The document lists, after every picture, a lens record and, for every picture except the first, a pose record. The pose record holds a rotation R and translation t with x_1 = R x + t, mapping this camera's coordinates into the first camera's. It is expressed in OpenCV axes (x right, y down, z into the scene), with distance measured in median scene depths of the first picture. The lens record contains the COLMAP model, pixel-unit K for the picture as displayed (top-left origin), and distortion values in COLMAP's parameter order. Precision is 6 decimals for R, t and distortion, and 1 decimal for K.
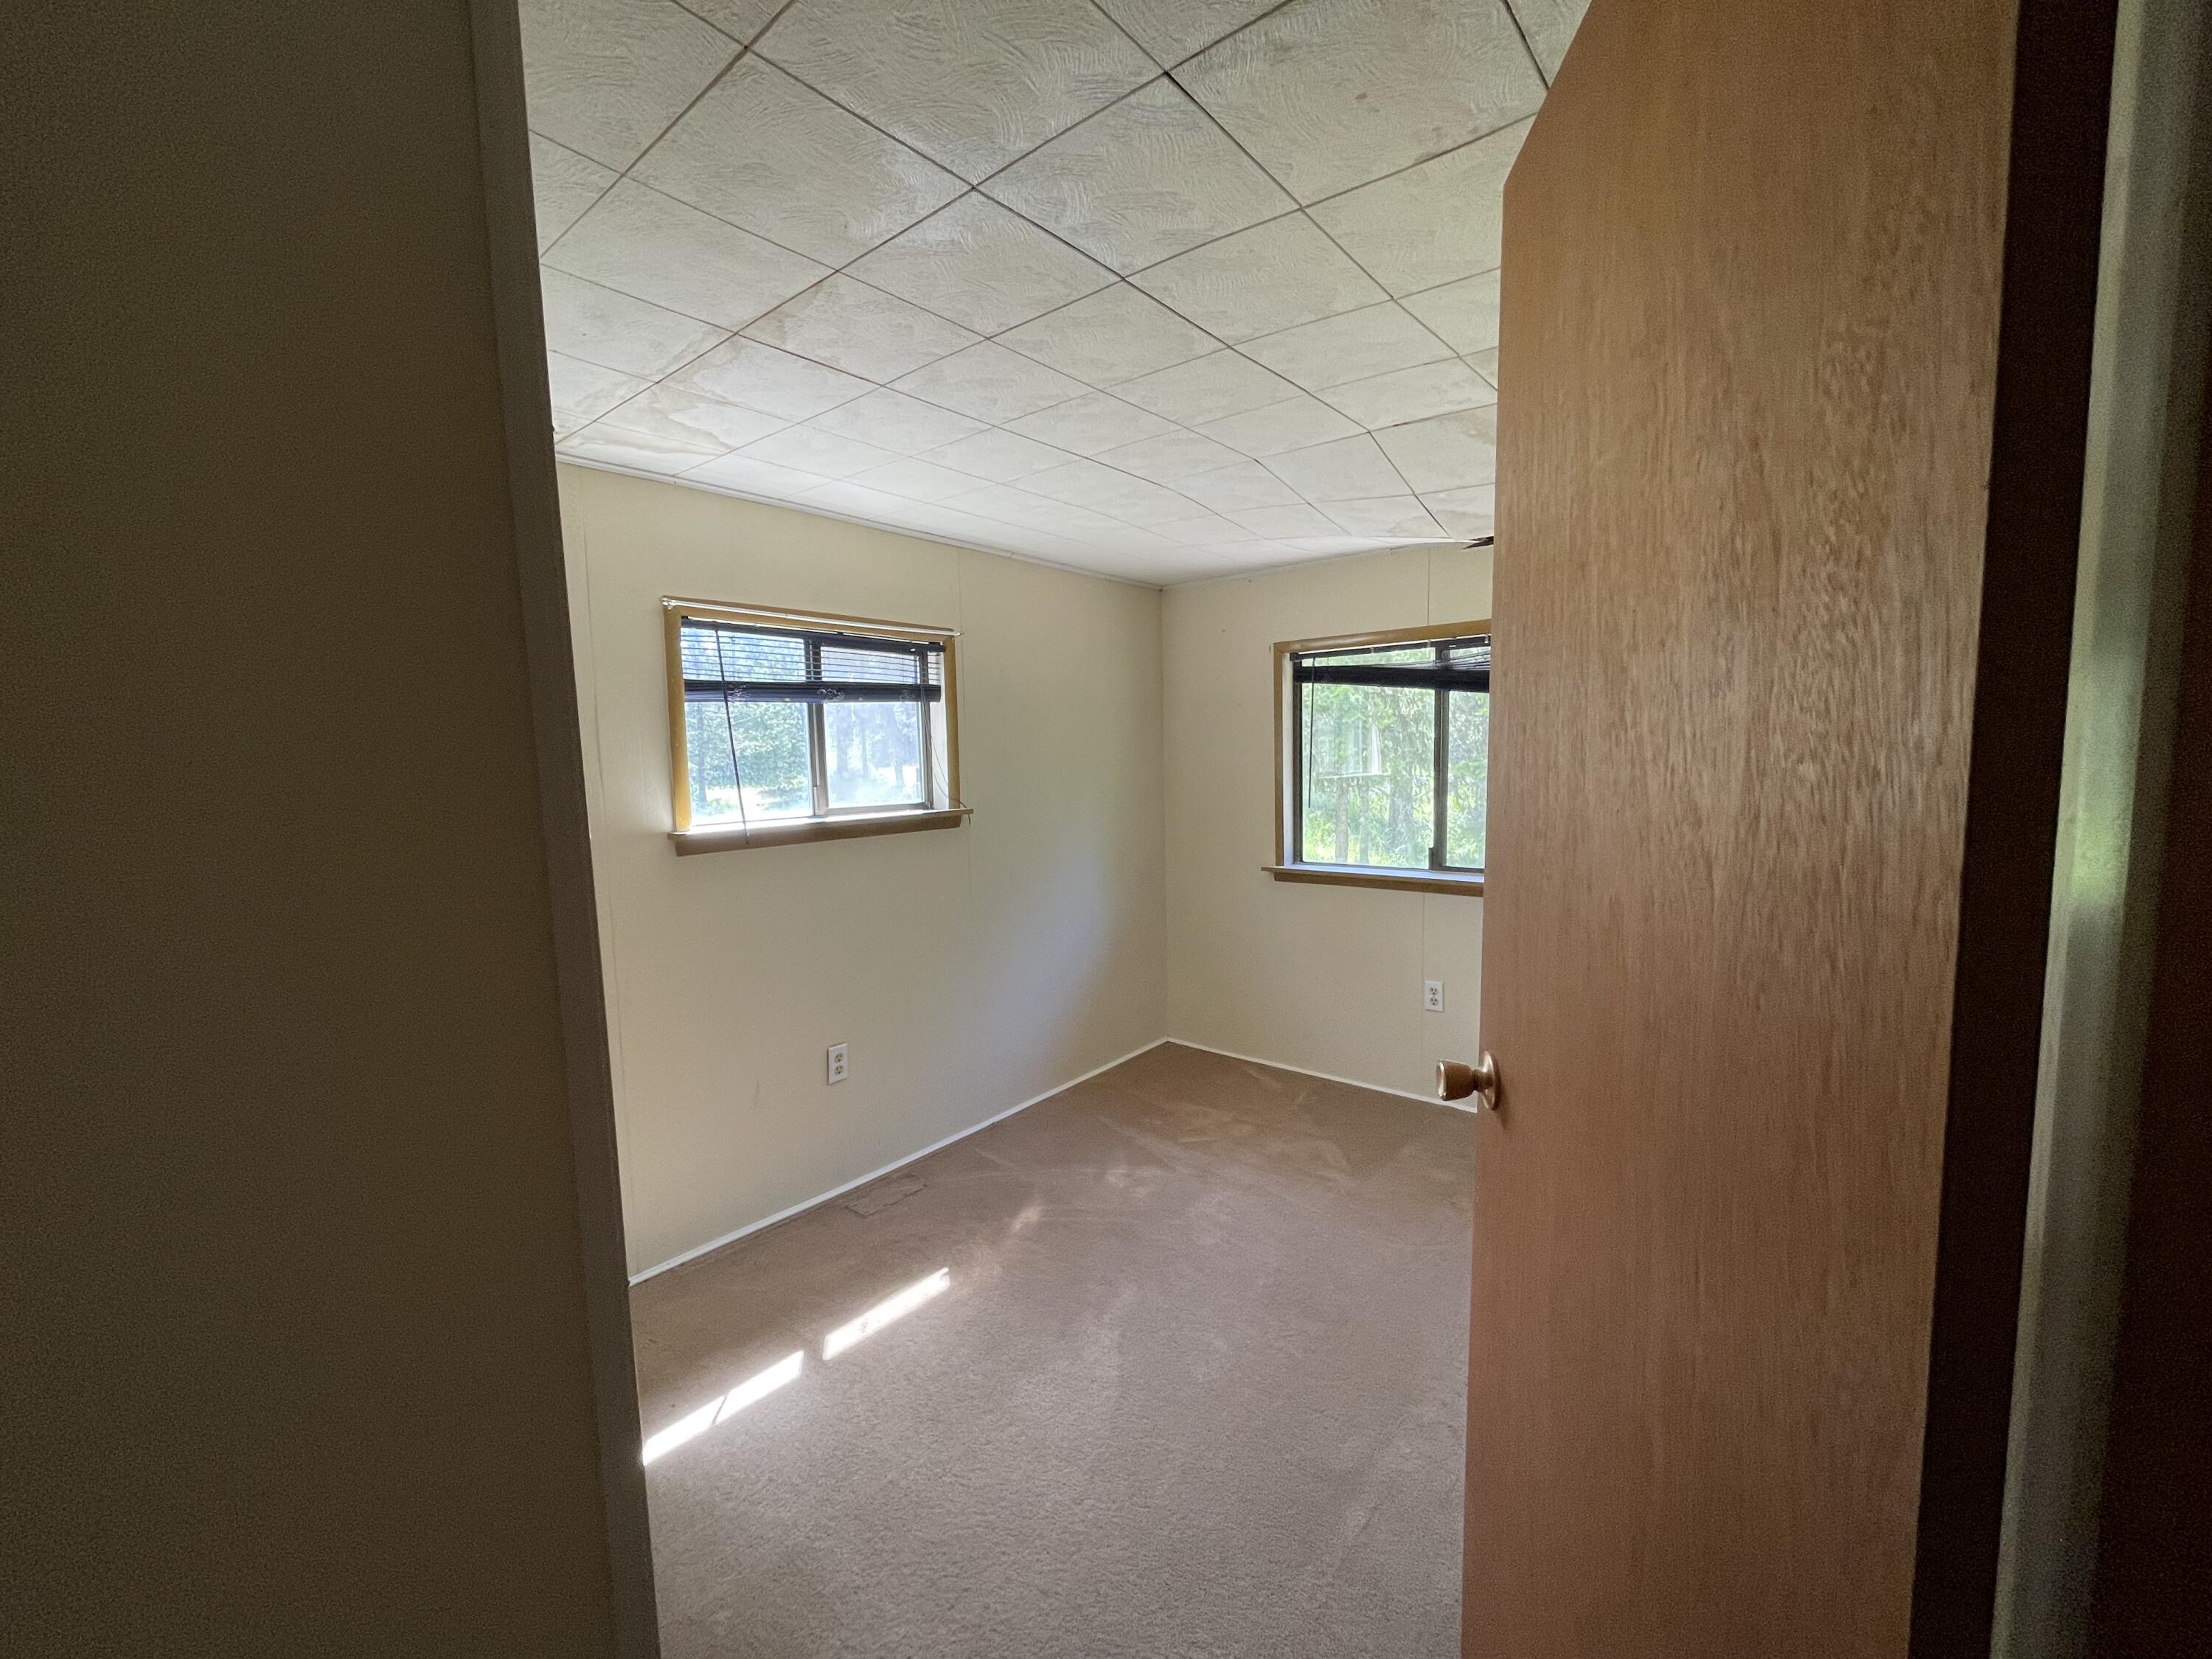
lens RADIAL K [[887.1, 0, 1104.3], [0, 887.1, 828.1], [0, 0, 1]] dist [-0.002098, -0.001295]
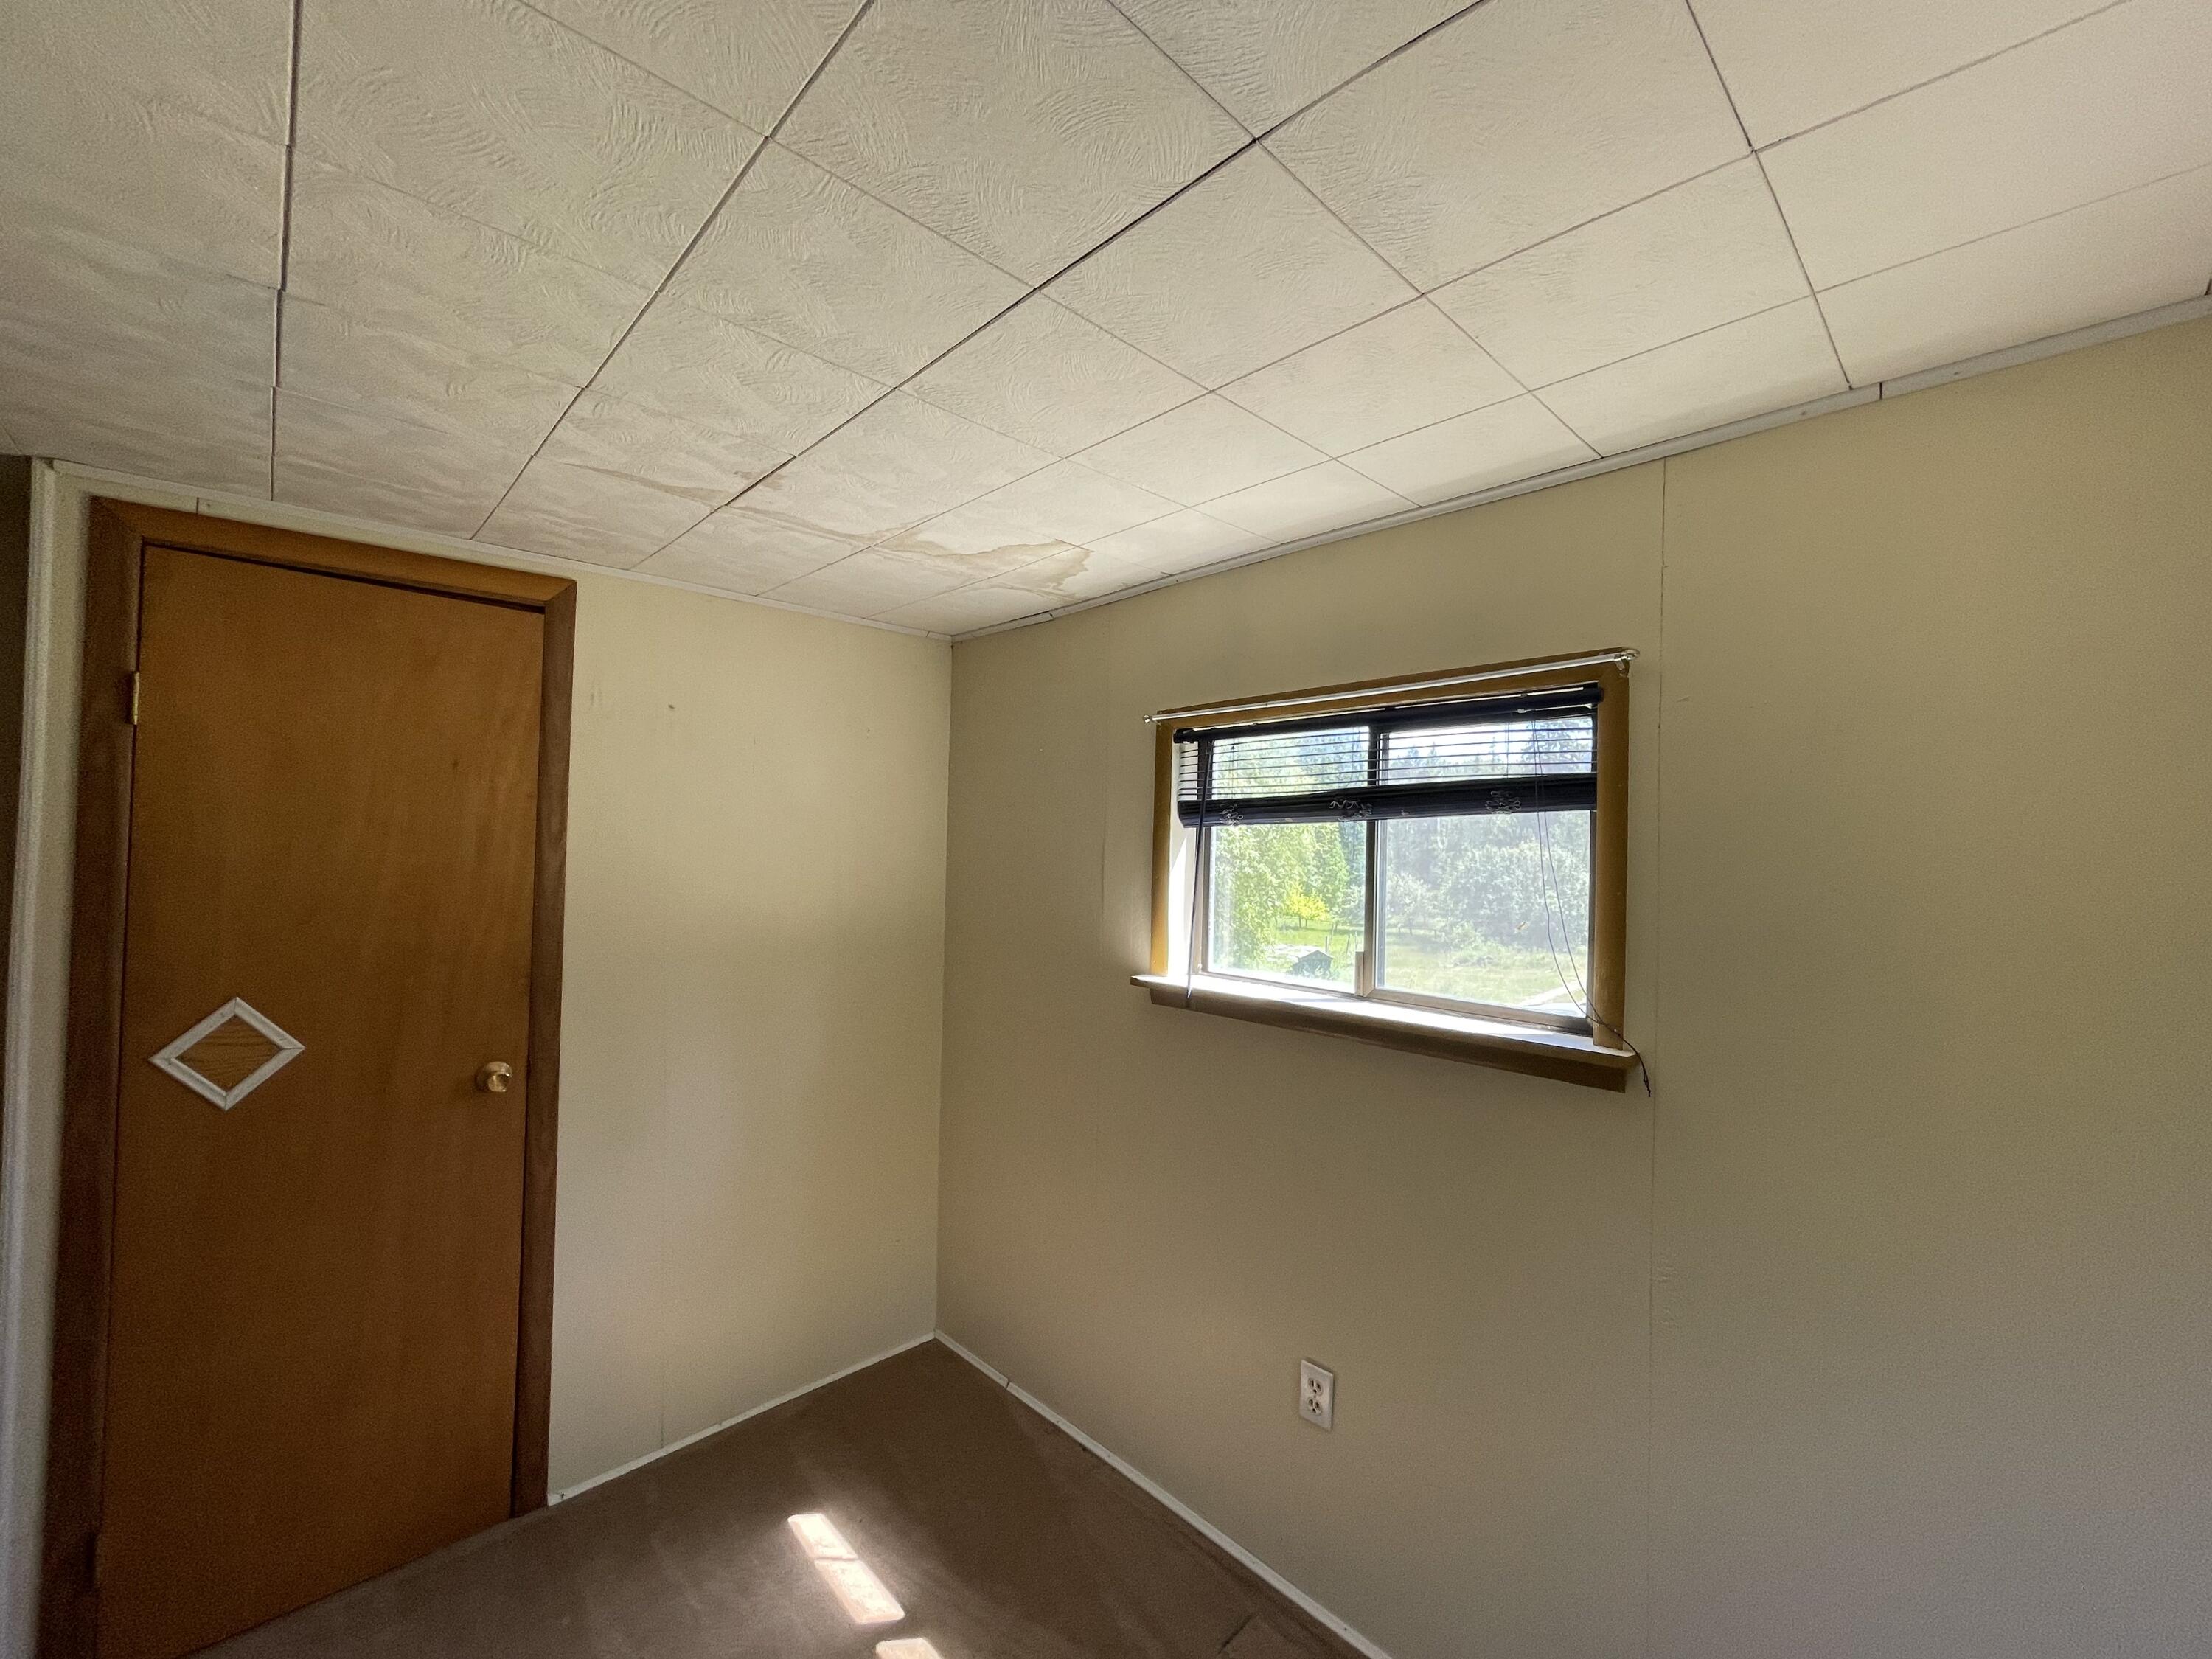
lens RADIAL K [[887.1, 0, 1104.6], [0, 887.1, 833.4], [0, 0, 1]] dist [-0.002098, -0.001295]
pose [[-0.118657, -0.001037, -0.992935, 0.317754], [-0.103132, 0.994604, 0.011286, -0.113752], [0.987565, 0.103742, -0.118123, 0.844050]]
